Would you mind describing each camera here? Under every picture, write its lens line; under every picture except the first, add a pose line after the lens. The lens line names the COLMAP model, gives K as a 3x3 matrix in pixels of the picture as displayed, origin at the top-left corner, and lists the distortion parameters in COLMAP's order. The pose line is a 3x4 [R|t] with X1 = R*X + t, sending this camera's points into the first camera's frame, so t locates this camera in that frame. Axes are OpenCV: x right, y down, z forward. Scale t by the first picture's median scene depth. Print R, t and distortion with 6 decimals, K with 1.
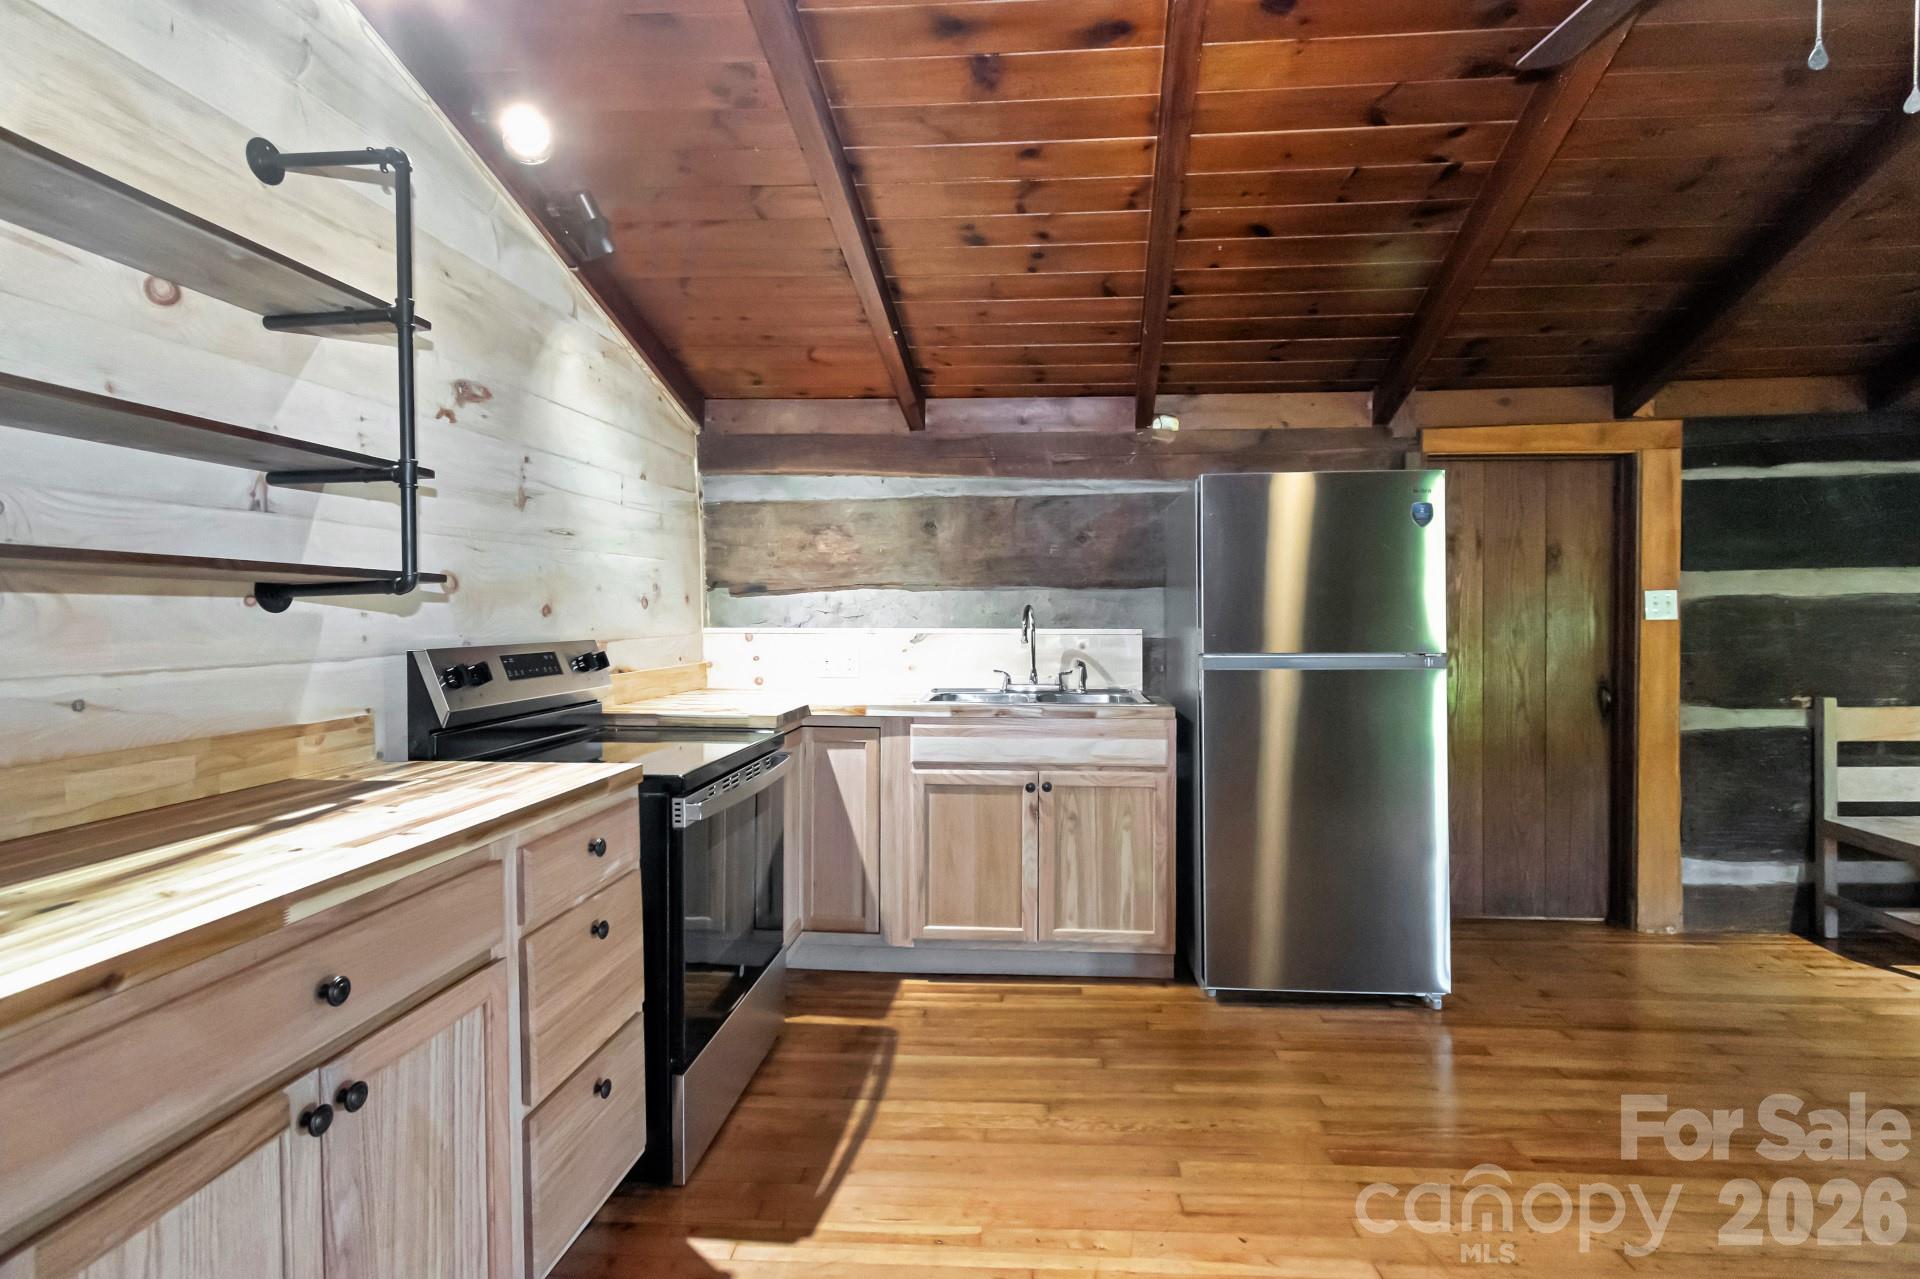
lens RADIAL K [[905.3, 0, 949.4], [0, 905.3, 620.0], [0, 0, 1]] dist [0.002201, -0.000162]
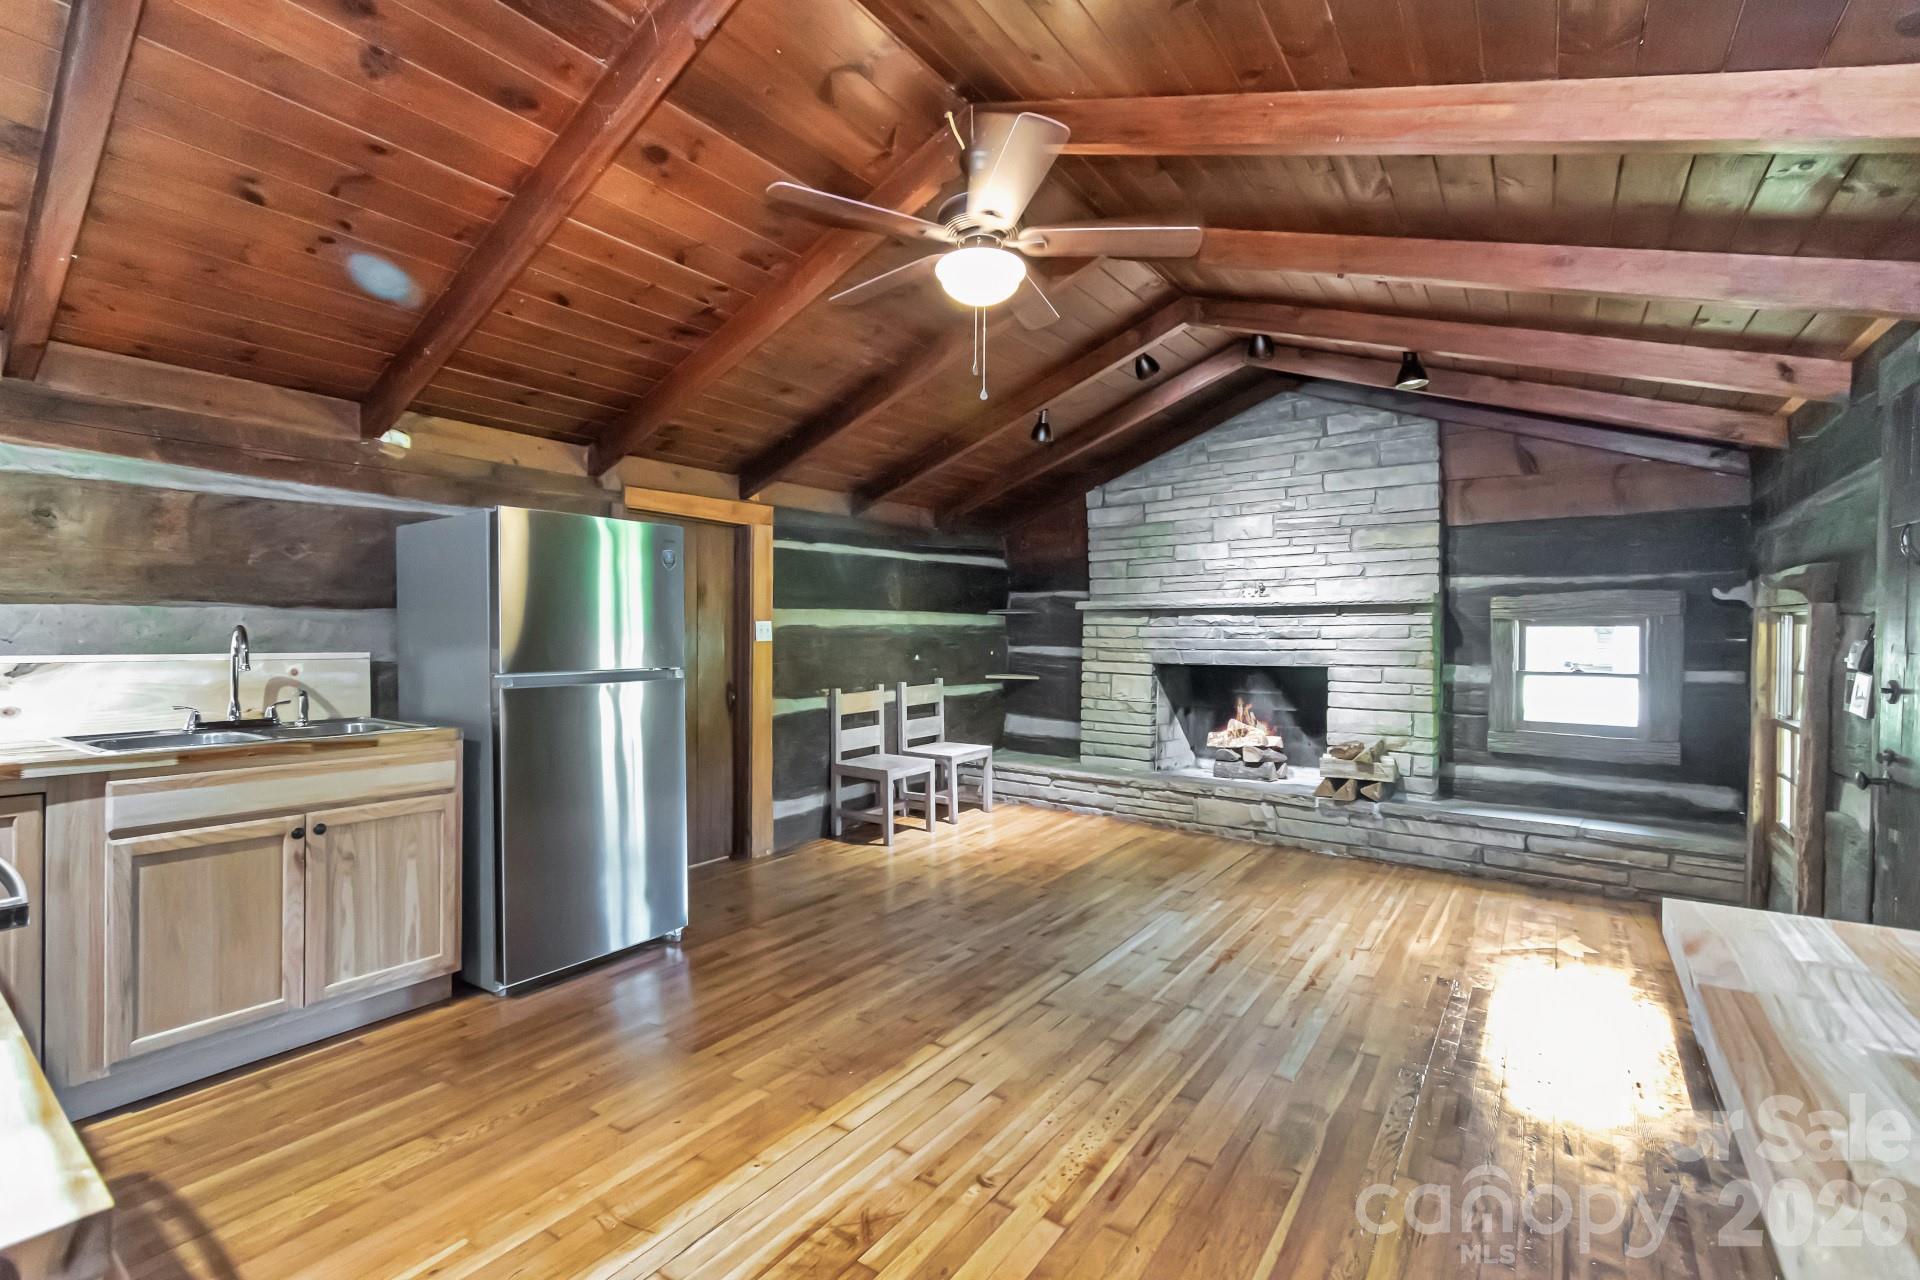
lens RADIAL K [[883.6, 0, 970.2], [0, 883.6, 636.7], [0, 0, 1]] dist [0.003605, -0.000944]
pose [[0.493901, 0.001821, 0.869516, -0.296757], [0.002989, 0.999988, -0.003792, -0.000974], [-0.869513, 0.004472, 0.493890, 0.005382]]
